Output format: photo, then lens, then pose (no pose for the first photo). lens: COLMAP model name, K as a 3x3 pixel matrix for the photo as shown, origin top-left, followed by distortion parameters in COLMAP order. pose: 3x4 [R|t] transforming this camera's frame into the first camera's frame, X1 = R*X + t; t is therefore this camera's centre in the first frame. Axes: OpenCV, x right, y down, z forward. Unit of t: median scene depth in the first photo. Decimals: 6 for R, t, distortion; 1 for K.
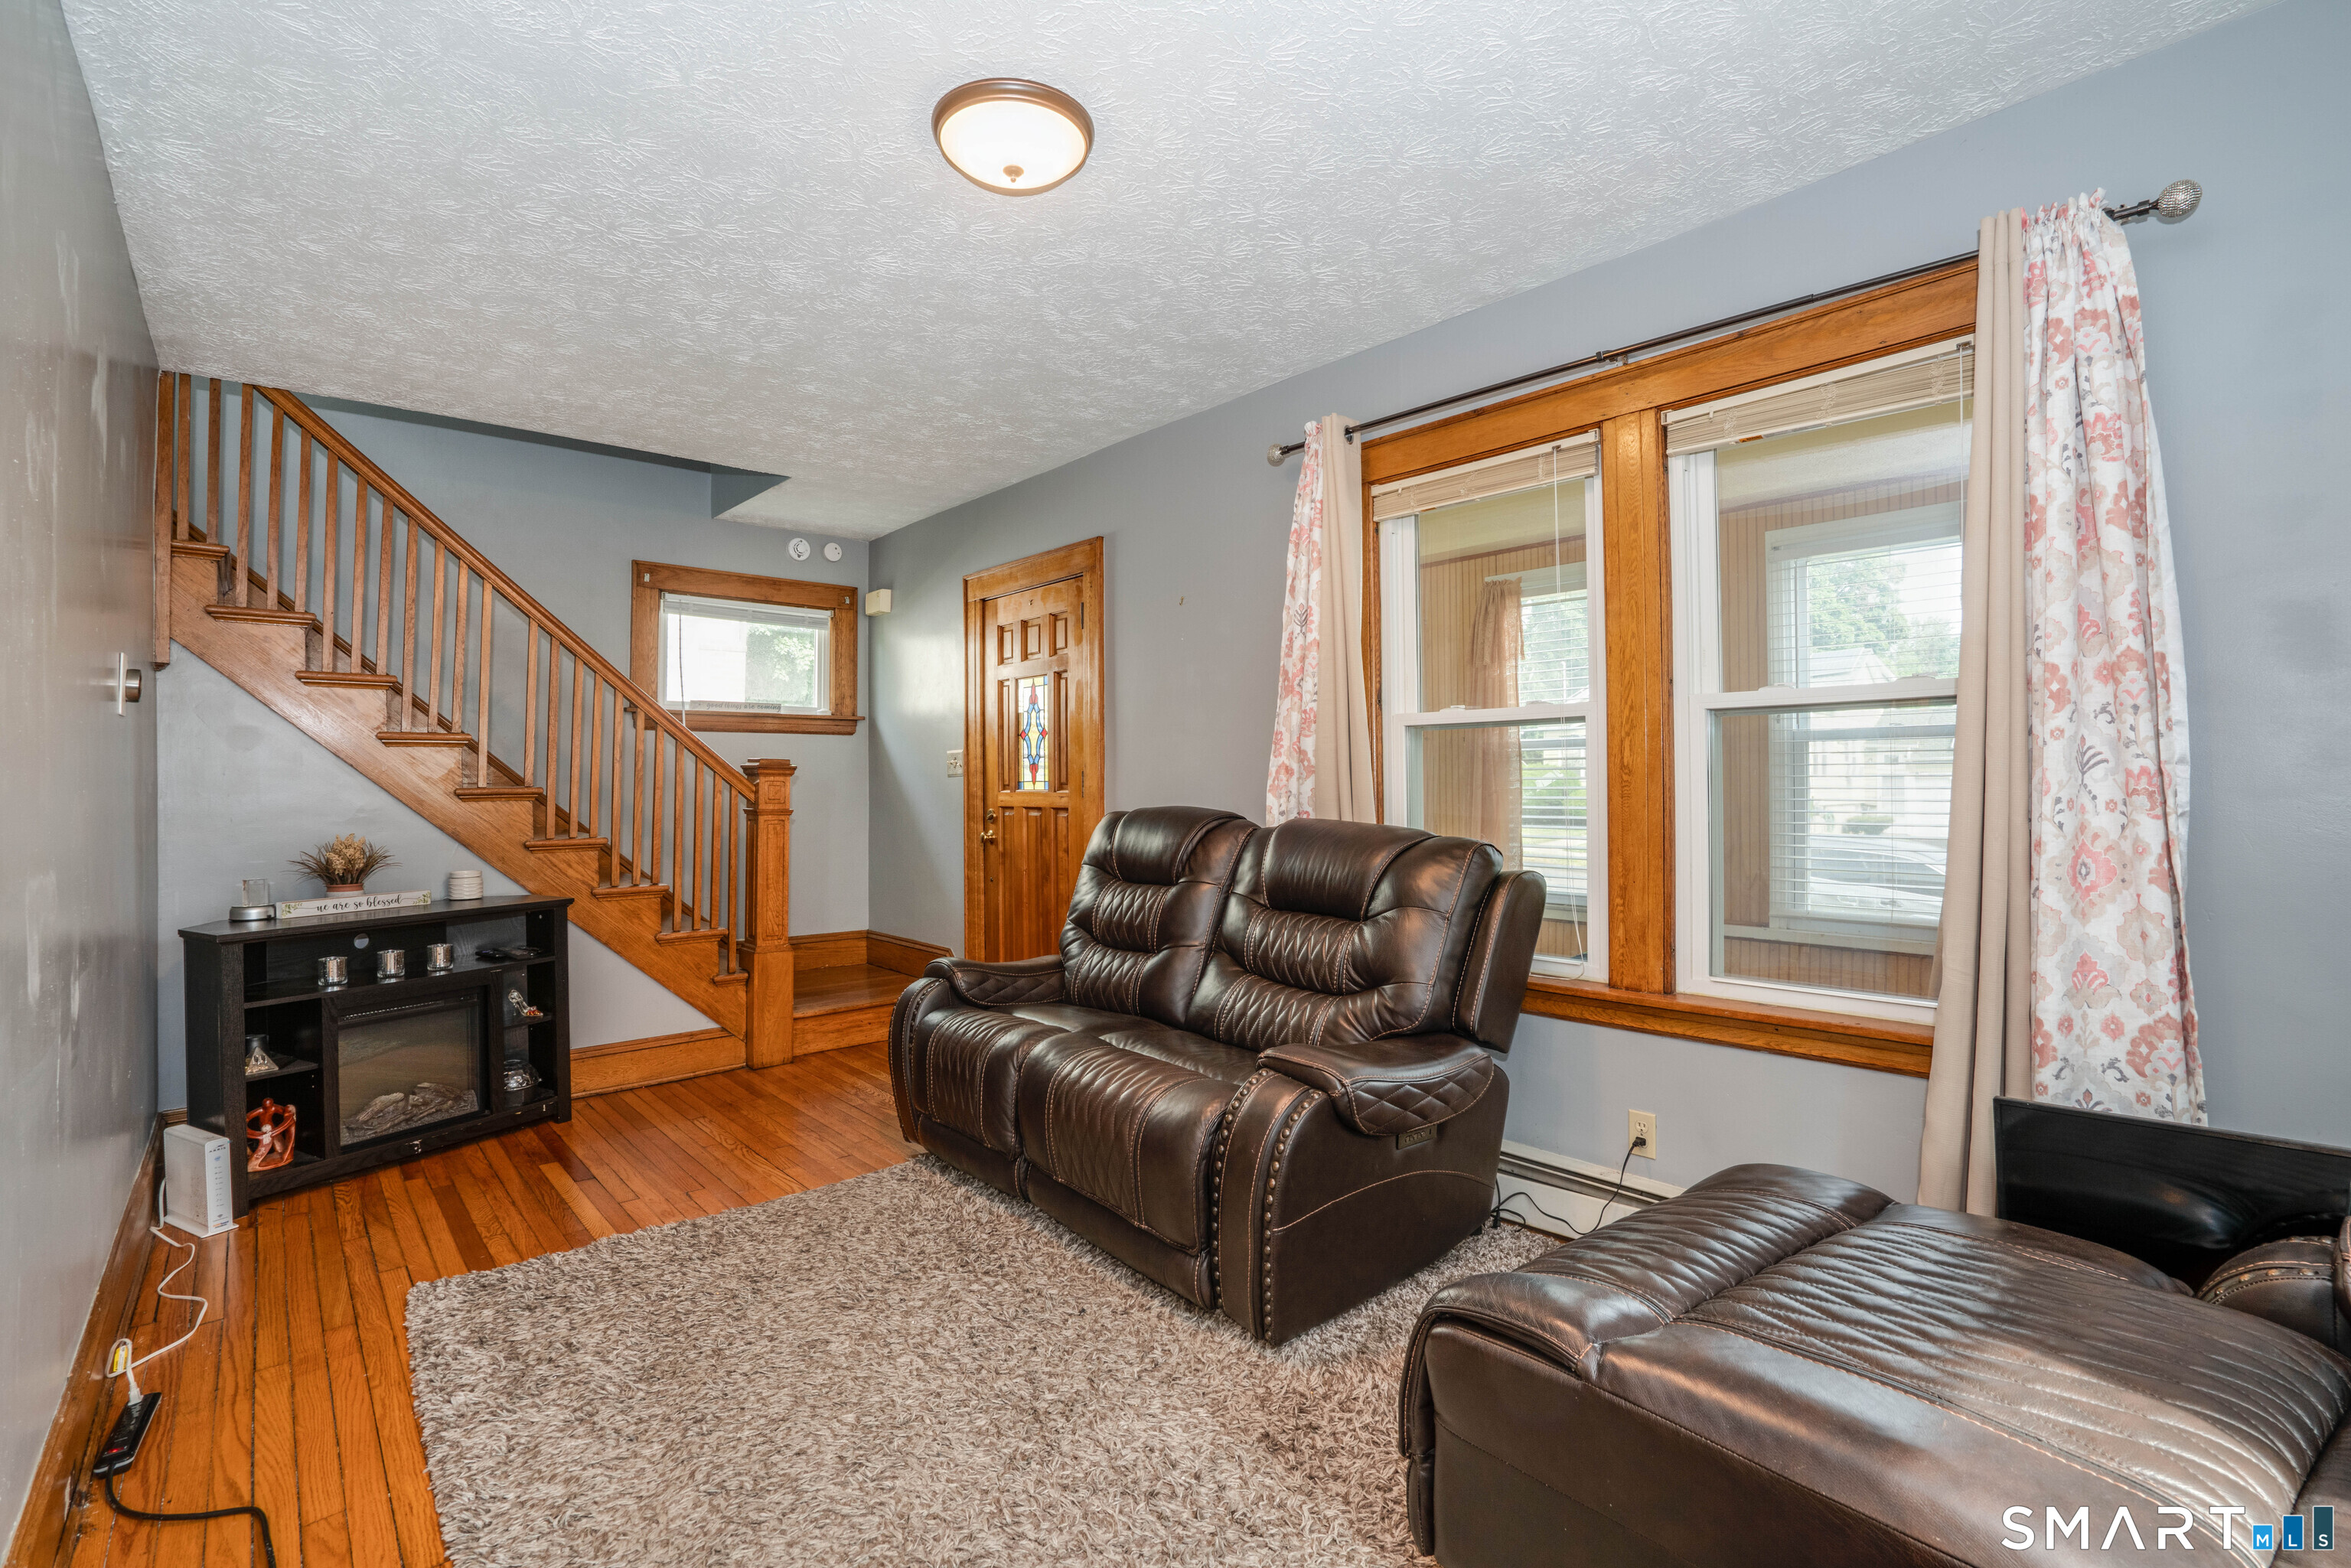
lens RADIAL K [[1077.4, 0, 1175.5], [0, 1077.4, 784.0], [0, 0, 1]] dist [-0.055562, 0.026967]
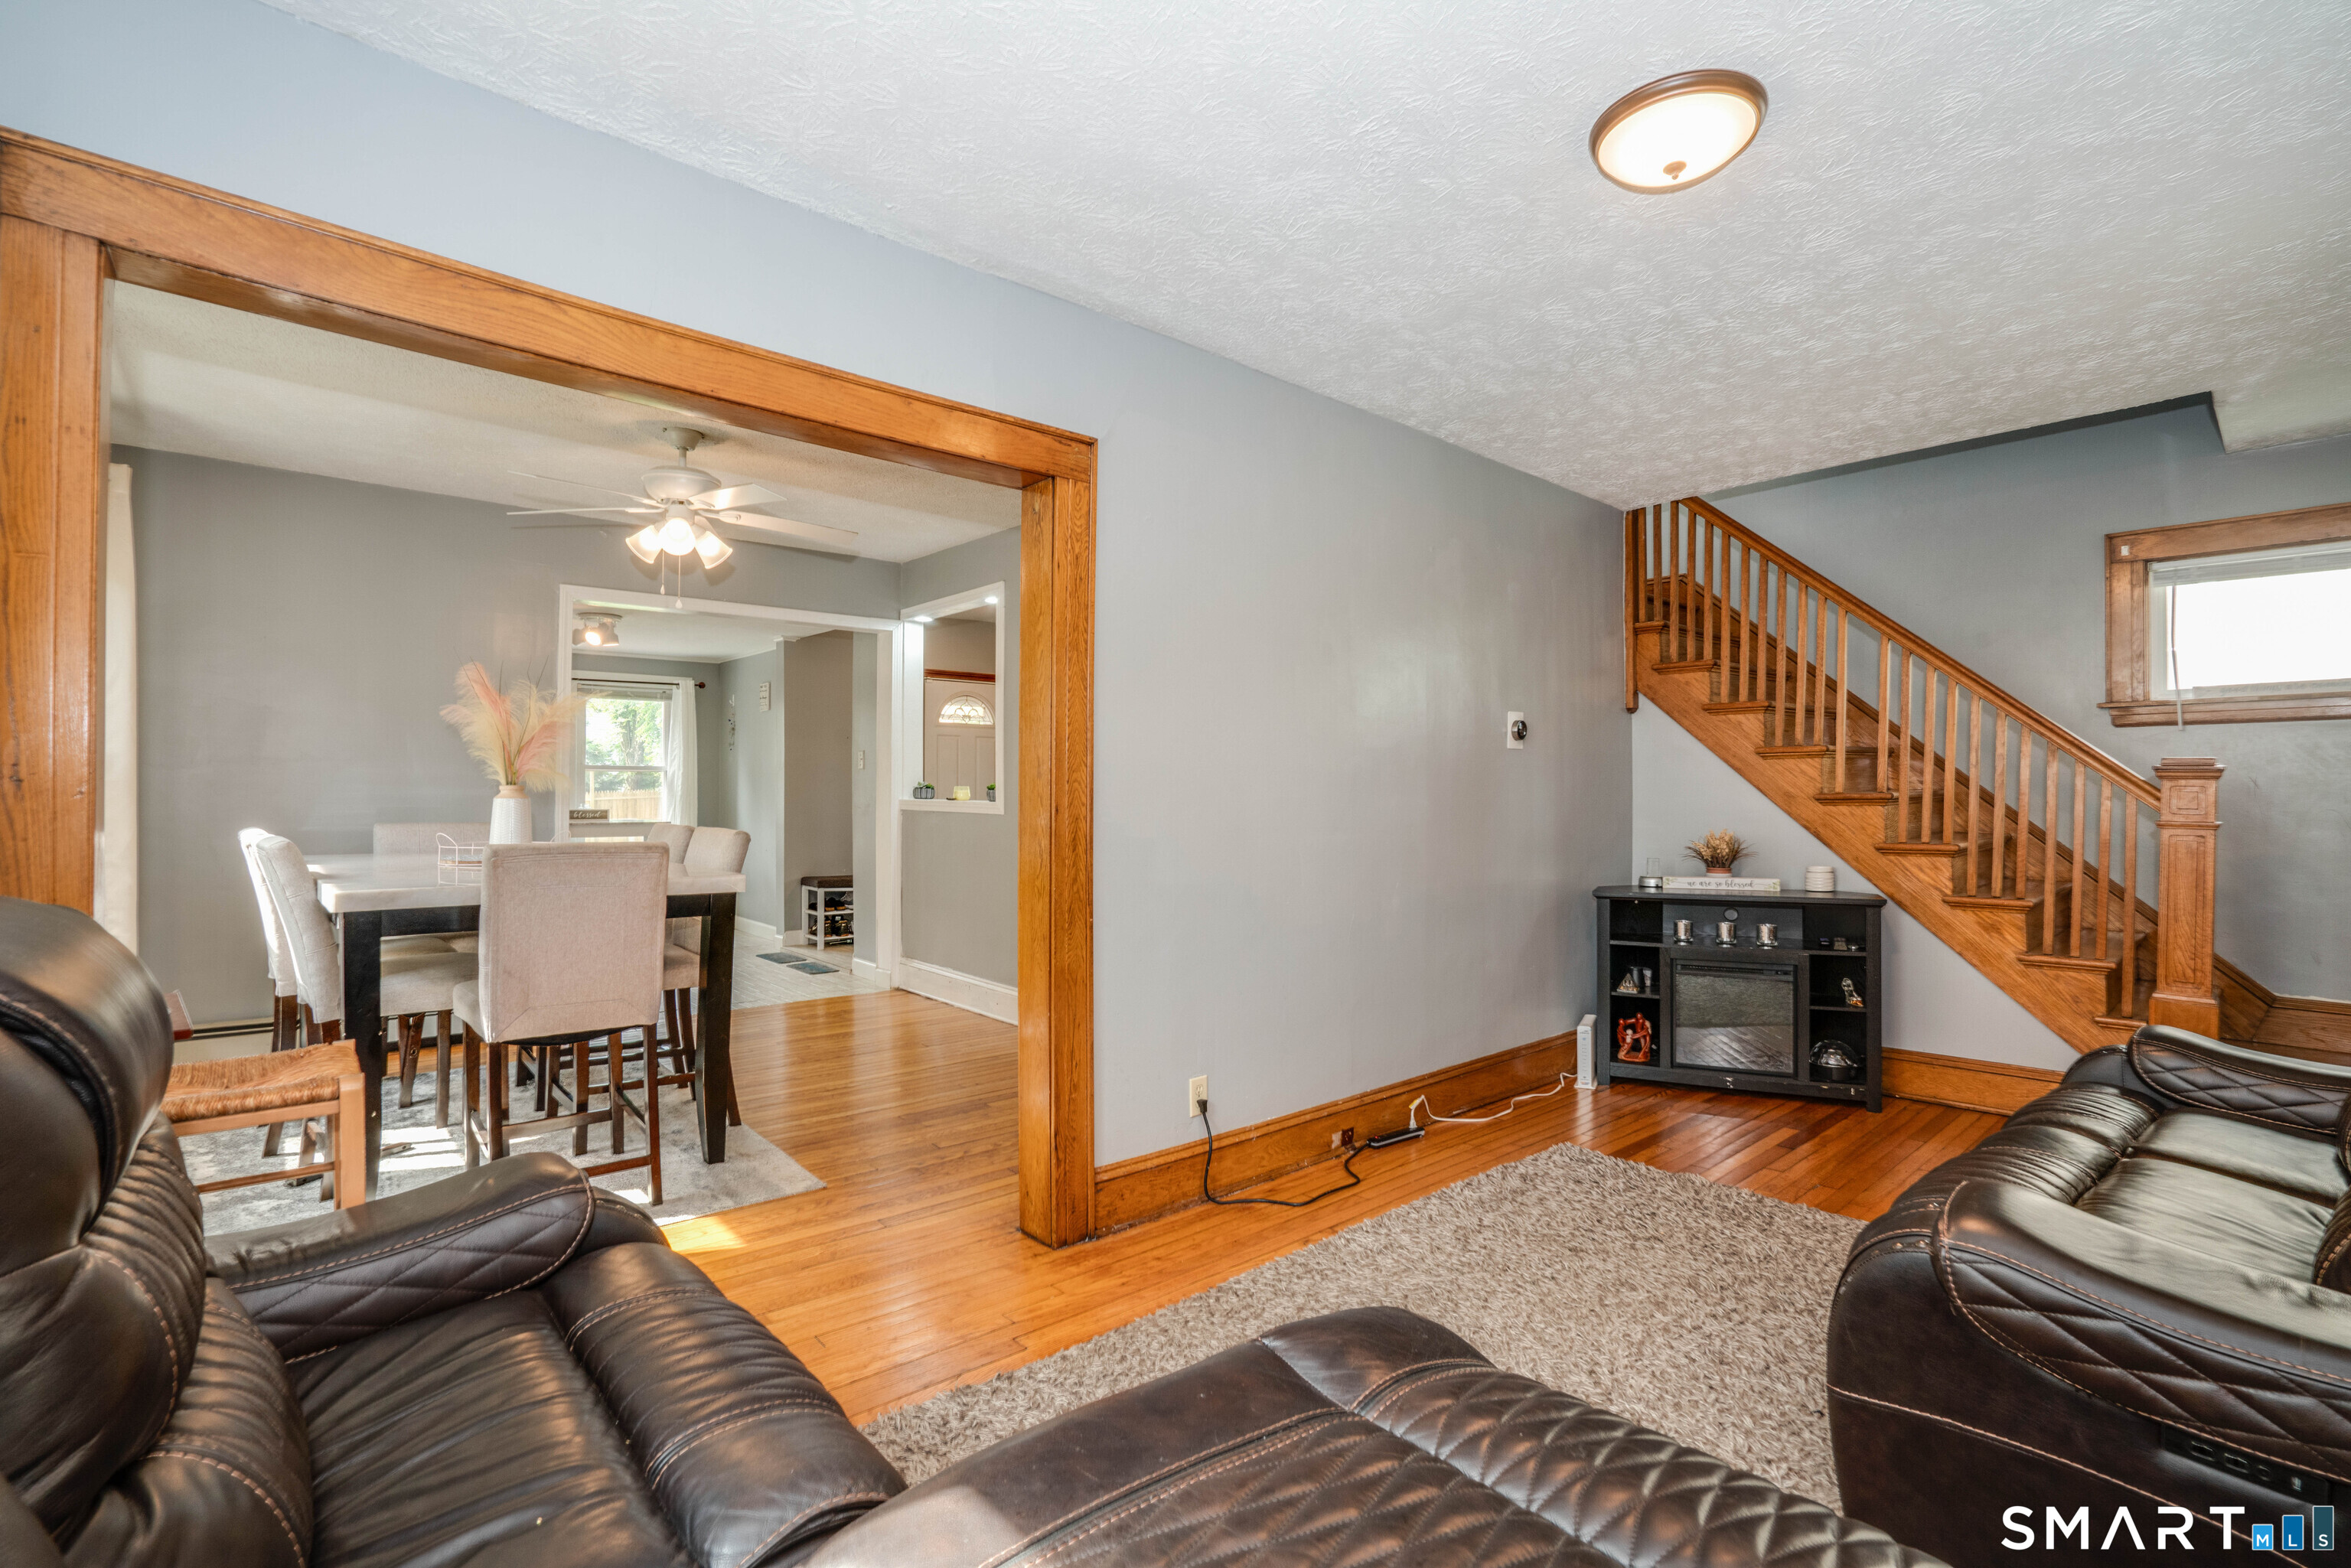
lens RADIAL K [[1077.4, 0, 1175.5], [0, 1077.4, 784.0], [0, 0, 1]] dist [-0.055562, 0.026967]
pose [[0.016520, -0.003859, -0.999856, 0.379204], [0.000132, 0.999993, -0.003857, -0.001646], [0.999864, -0.000068, 0.016521, 0.240306]]
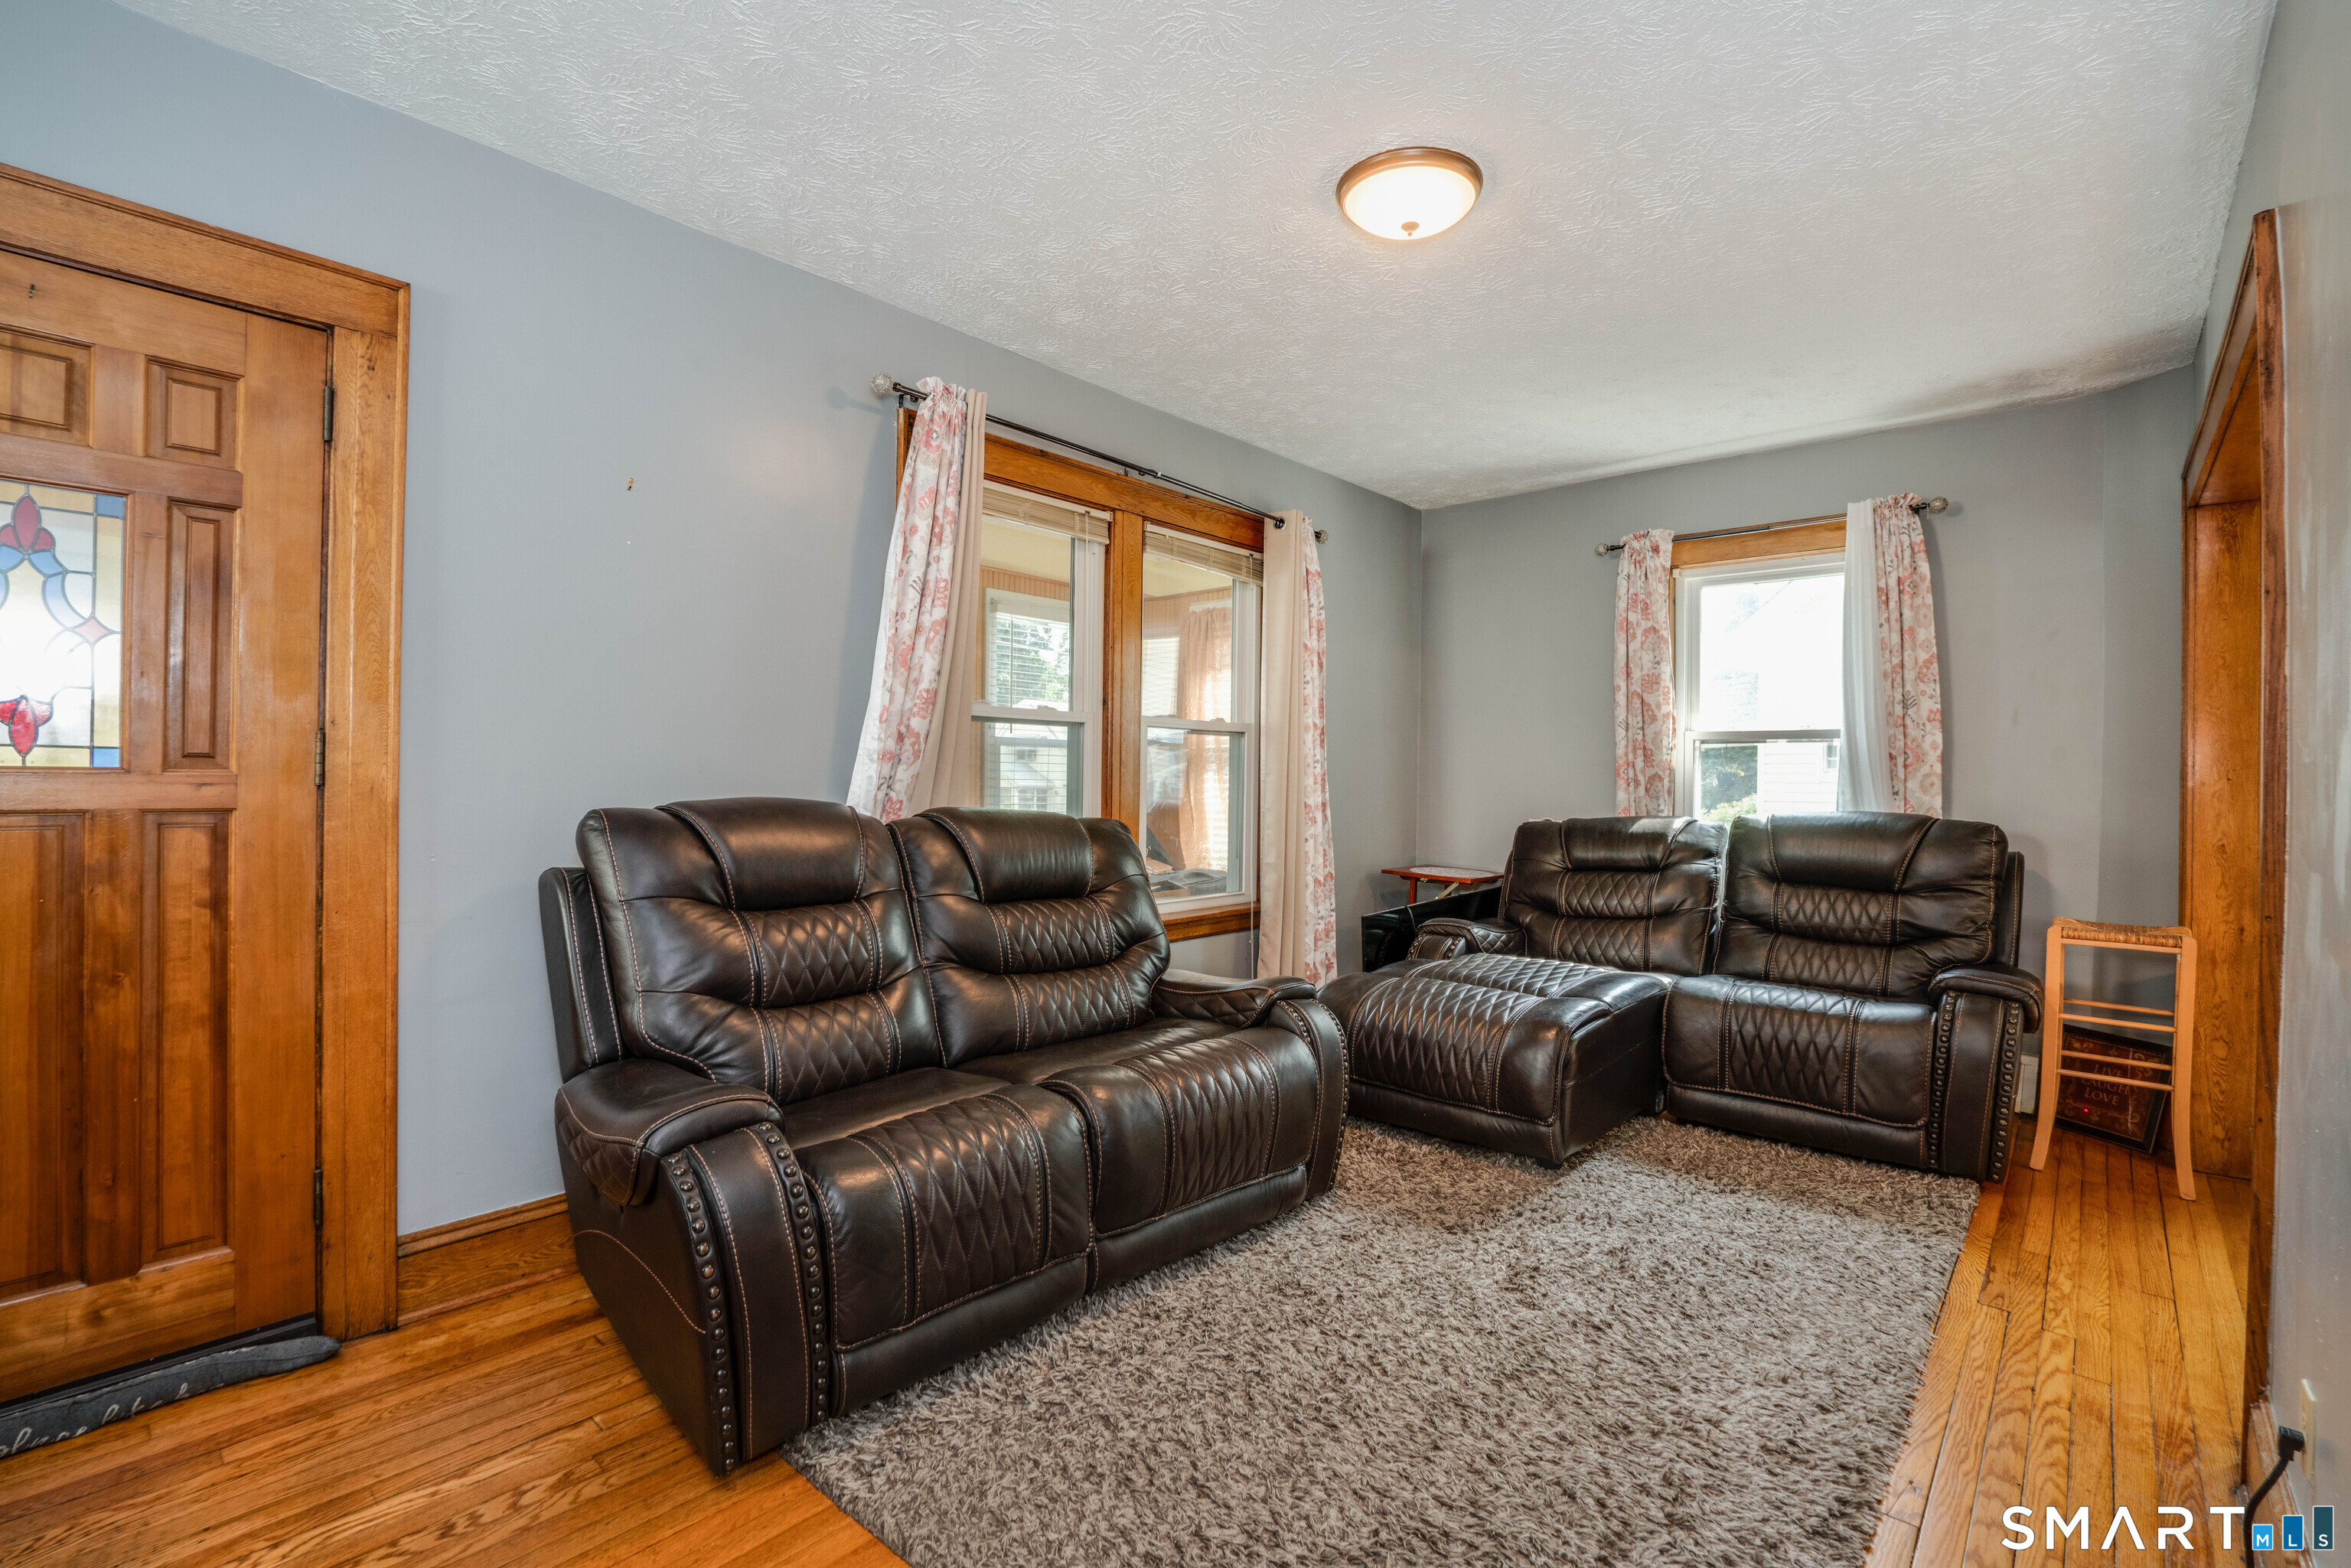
lens RADIAL K [[1077.4, 0, 1175.5], [0, 1077.4, 784.0], [0, 0, 1]] dist [-0.055562, 0.026967]
pose [[-0.114609, -0.002049, 0.993409, -0.584166], [-0.011594, 0.999933, 0.000725, 0.006701], [-0.993343, -0.011434, -0.114625, 0.641163]]
